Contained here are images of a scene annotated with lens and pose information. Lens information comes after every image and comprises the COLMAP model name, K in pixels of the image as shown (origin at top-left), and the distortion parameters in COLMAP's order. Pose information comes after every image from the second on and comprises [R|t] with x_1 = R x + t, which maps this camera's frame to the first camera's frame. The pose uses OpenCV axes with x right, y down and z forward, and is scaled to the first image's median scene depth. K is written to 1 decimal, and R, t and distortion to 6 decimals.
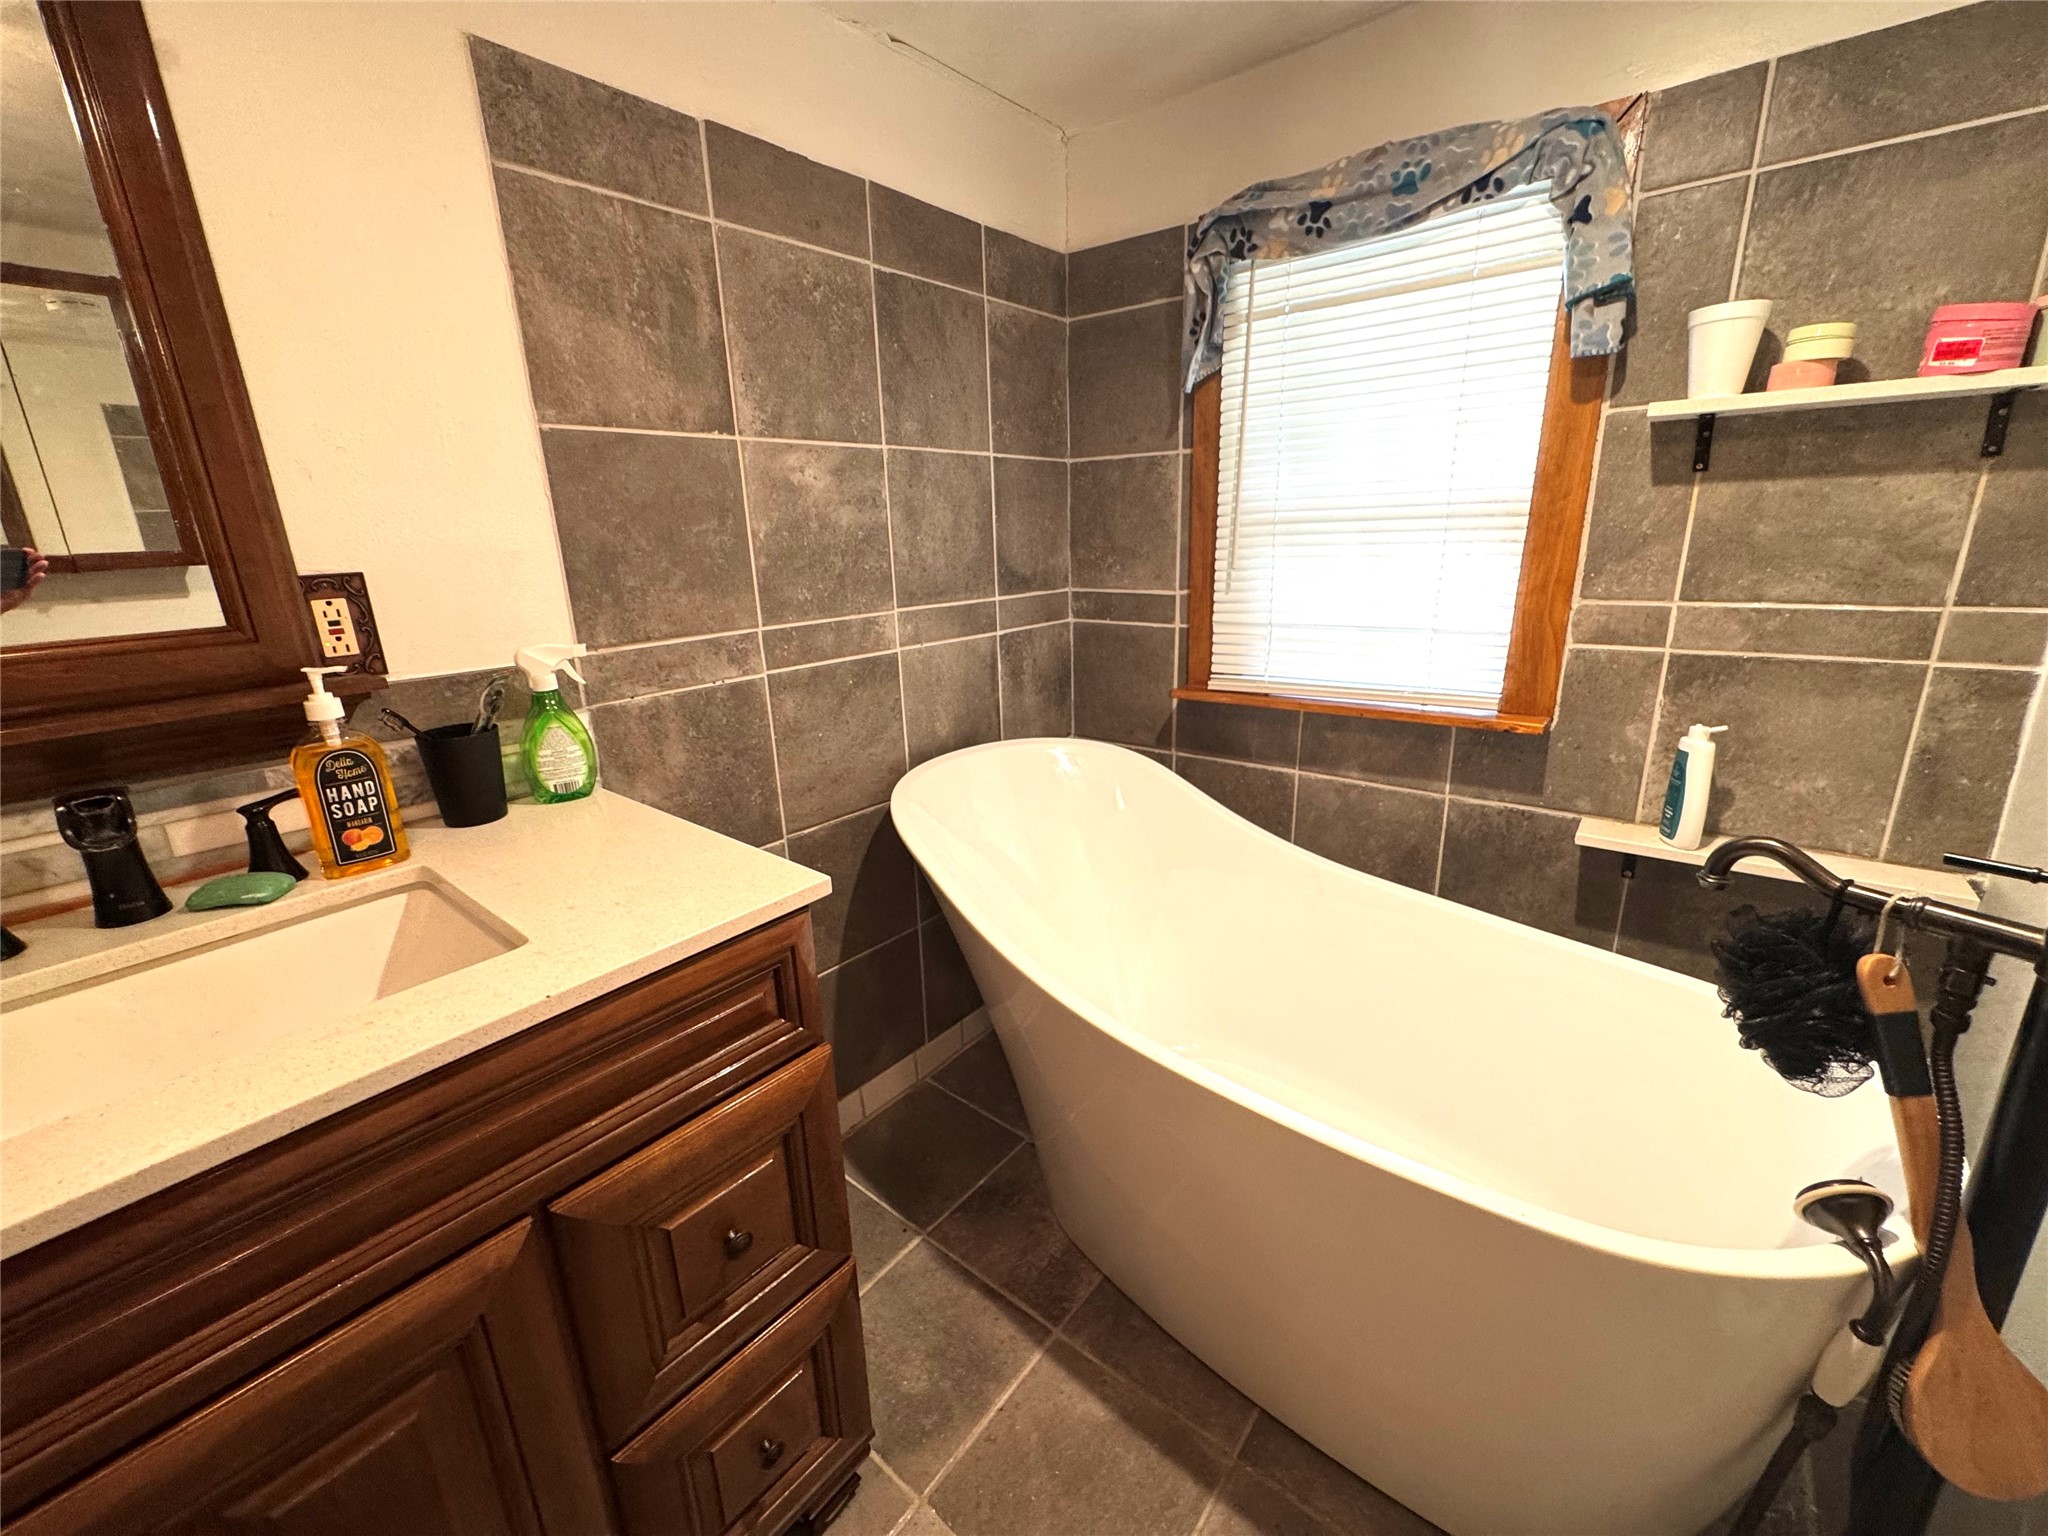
lens RADIAL K [[825.5, 0, 1022.0], [0, 825.5, 762.9], [0, 0, 1]] dist [-0.007949, -0.000357]
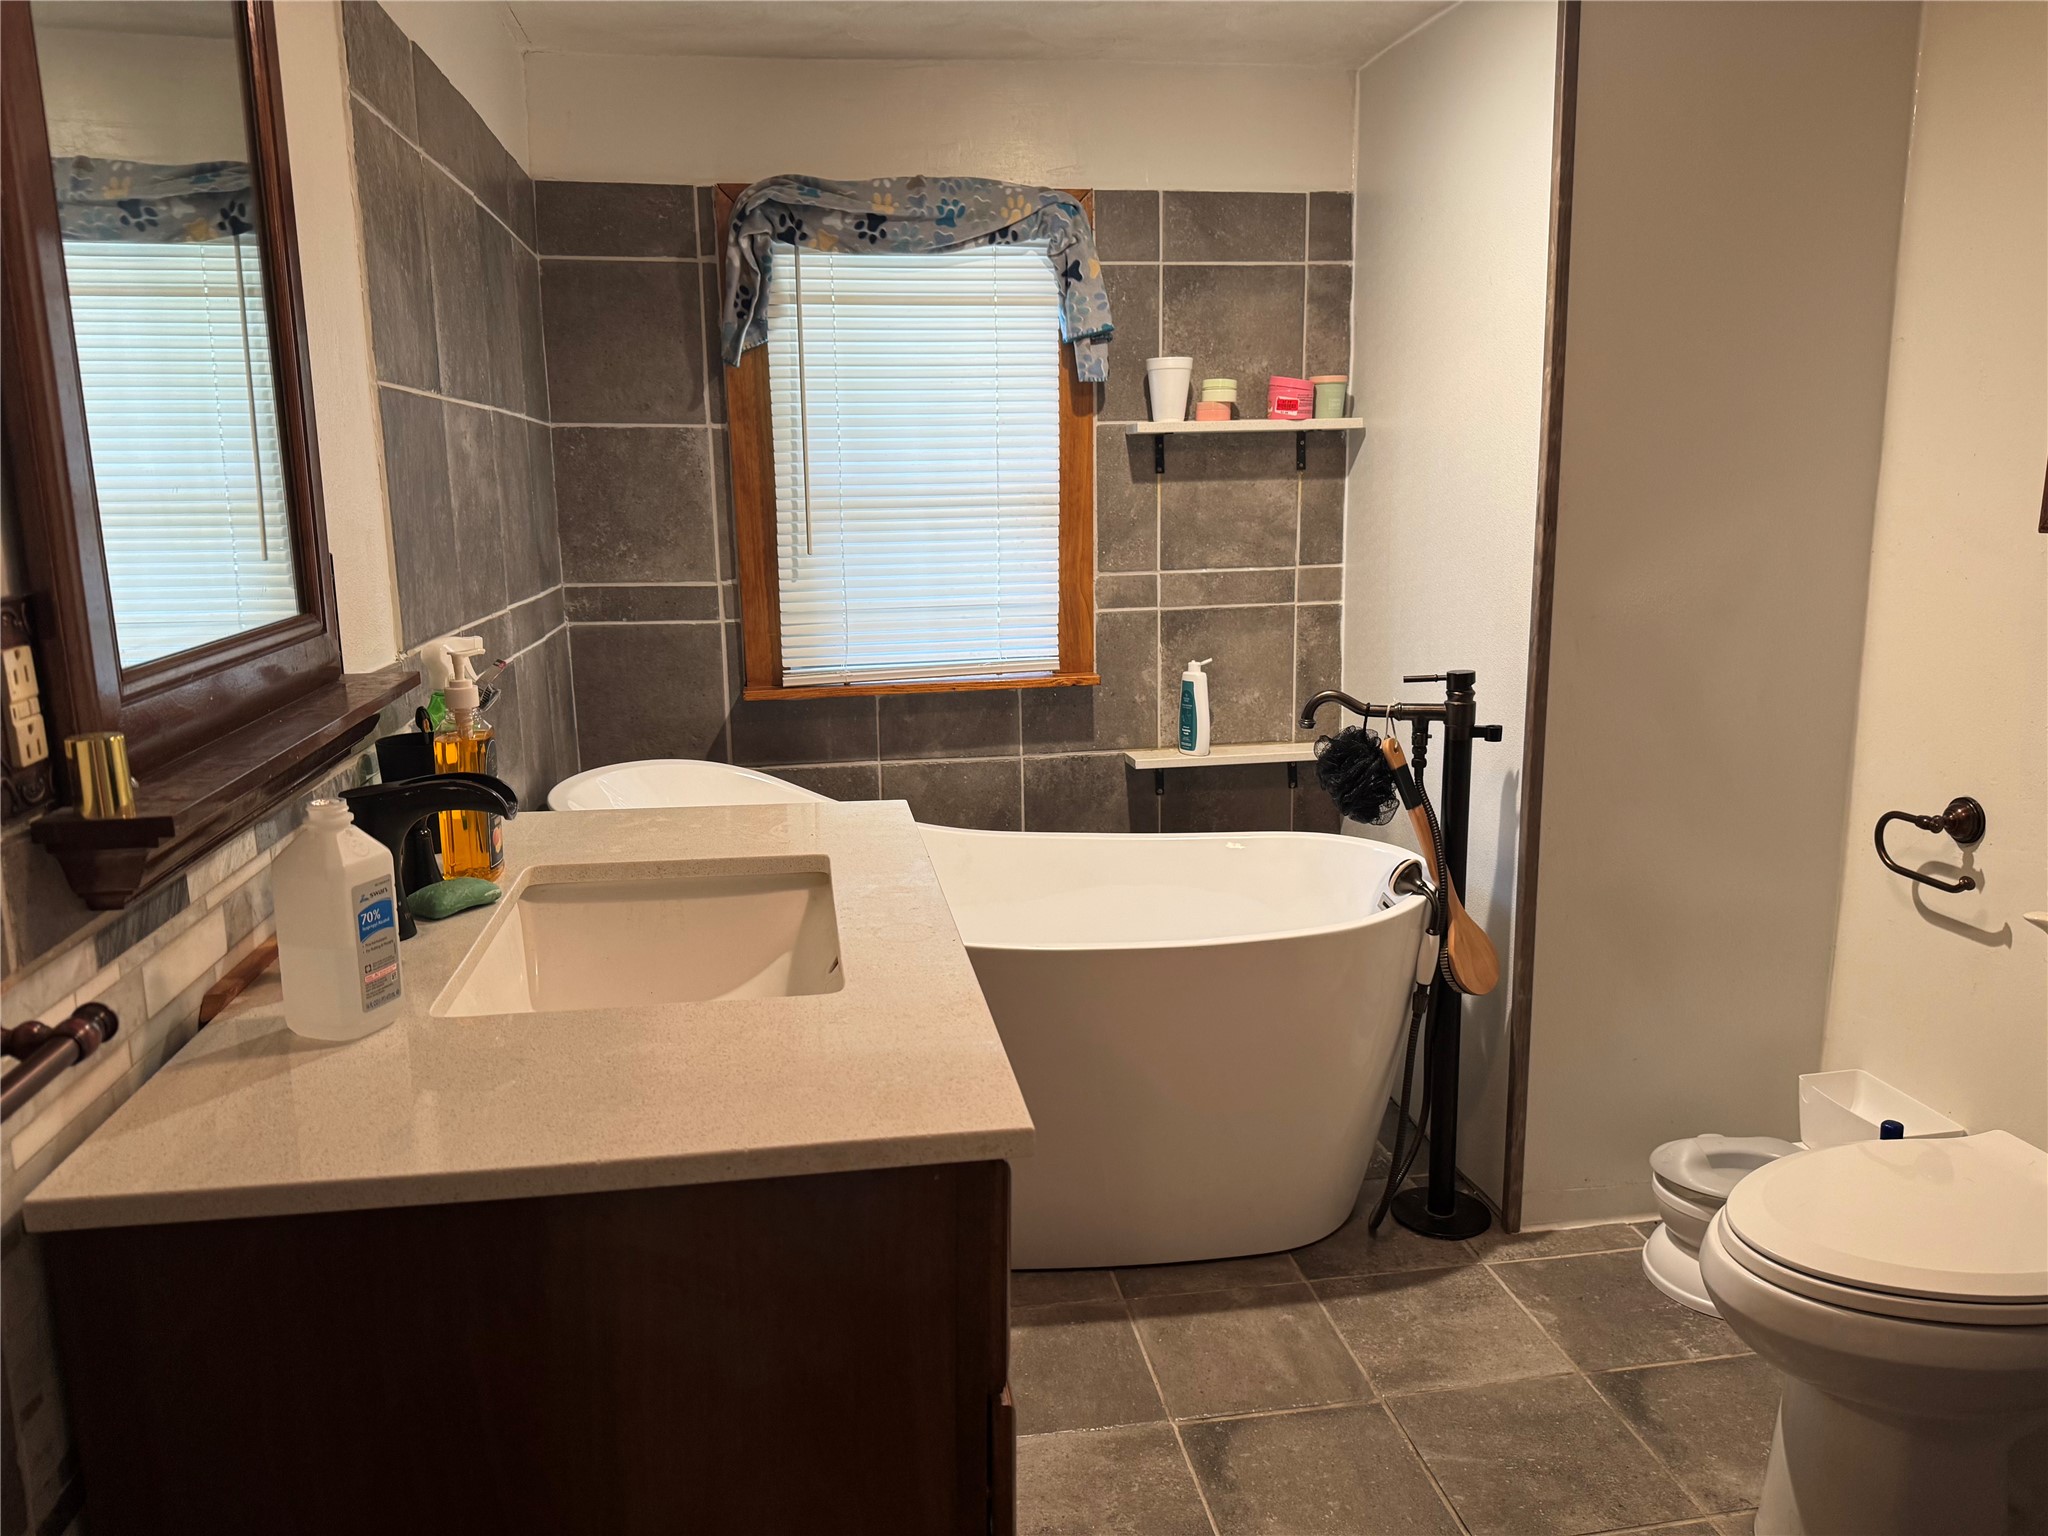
lens RADIAL K [[1445.9, 0, 1032.0], [0, 1445.9, 774.1], [0, 0, 1]] dist [0.070856, -0.006063]
pose [[0.659146, -0.125757, 0.741425, -1.046031], [0.197248, 0.980311, -0.009083, 0.097336], [-0.725685, 0.152232, 0.670974, -0.332184]]
